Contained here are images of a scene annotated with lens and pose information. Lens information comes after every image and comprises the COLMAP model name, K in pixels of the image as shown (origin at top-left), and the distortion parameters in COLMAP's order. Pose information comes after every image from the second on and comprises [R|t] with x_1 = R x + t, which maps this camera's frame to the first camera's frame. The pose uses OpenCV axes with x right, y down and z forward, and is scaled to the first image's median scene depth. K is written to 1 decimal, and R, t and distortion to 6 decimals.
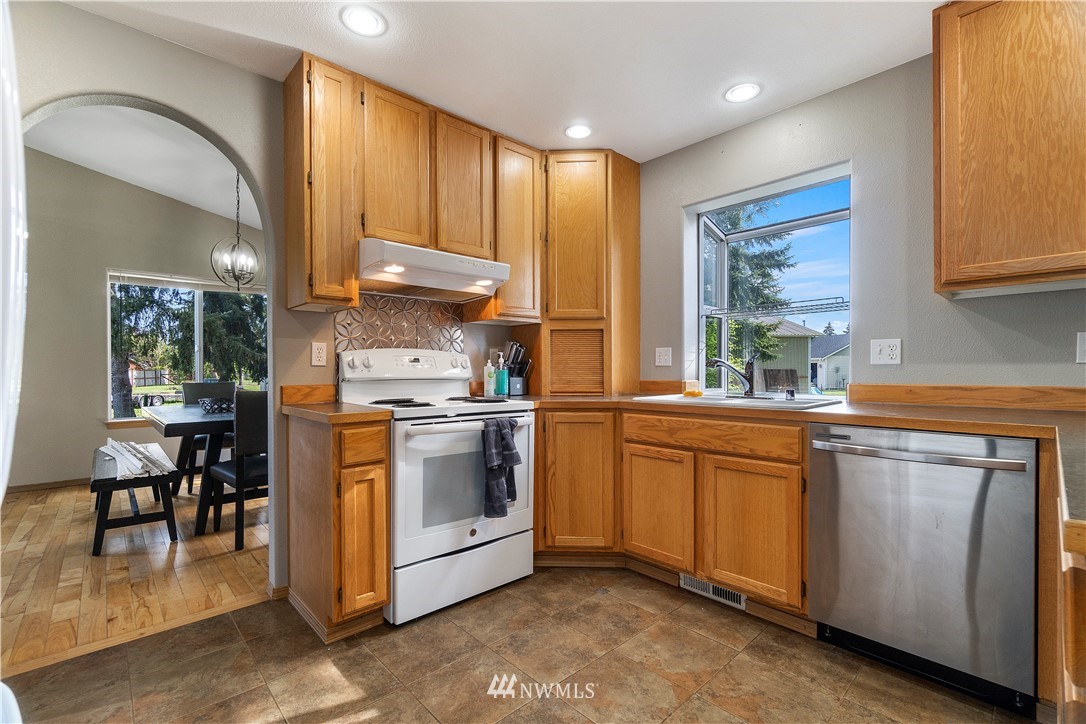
lens RADIAL K [[479.0, 0, 543.2], [0, 479.0, 366.0], [0, 0, 1]] dist [0.000237, -0.000132]
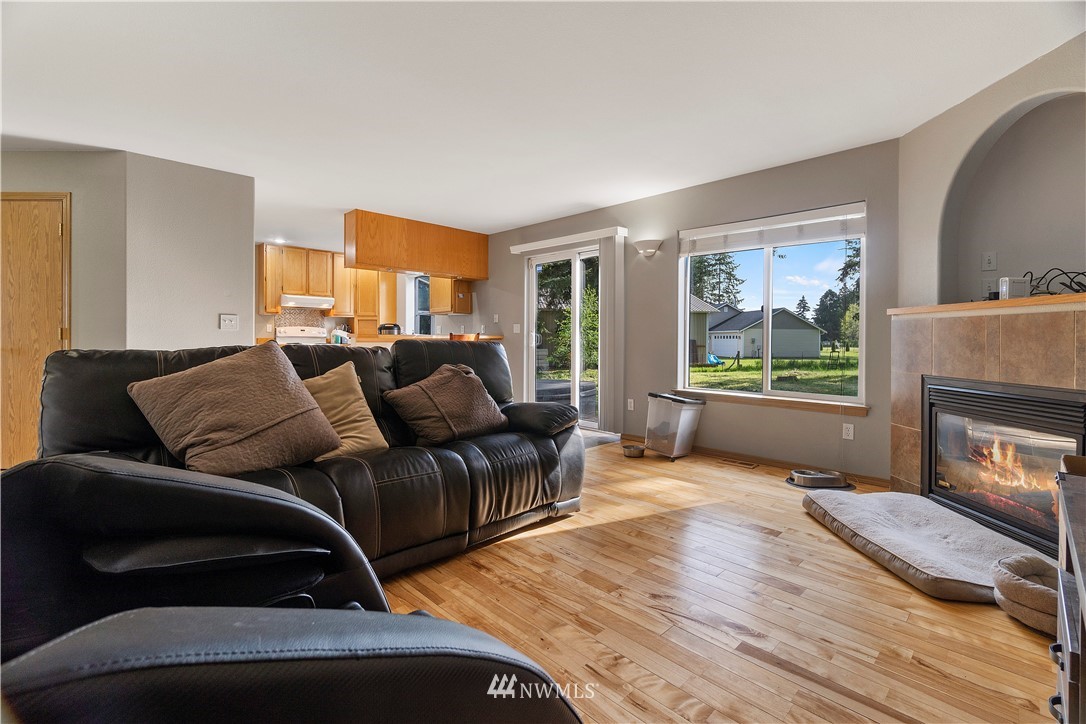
lens RADIAL K [[479.0, 0, 544.7], [0, 479.0, 341.1], [0, 0, 1]] dist [0.000237, -0.000132]
pose [[0.999359, 0.006024, 0.035287, 1.235406], [-0.006353, 0.999937, 0.009229, 0.017820], [-0.035229, -0.009448, 0.999335, -2.223237]]
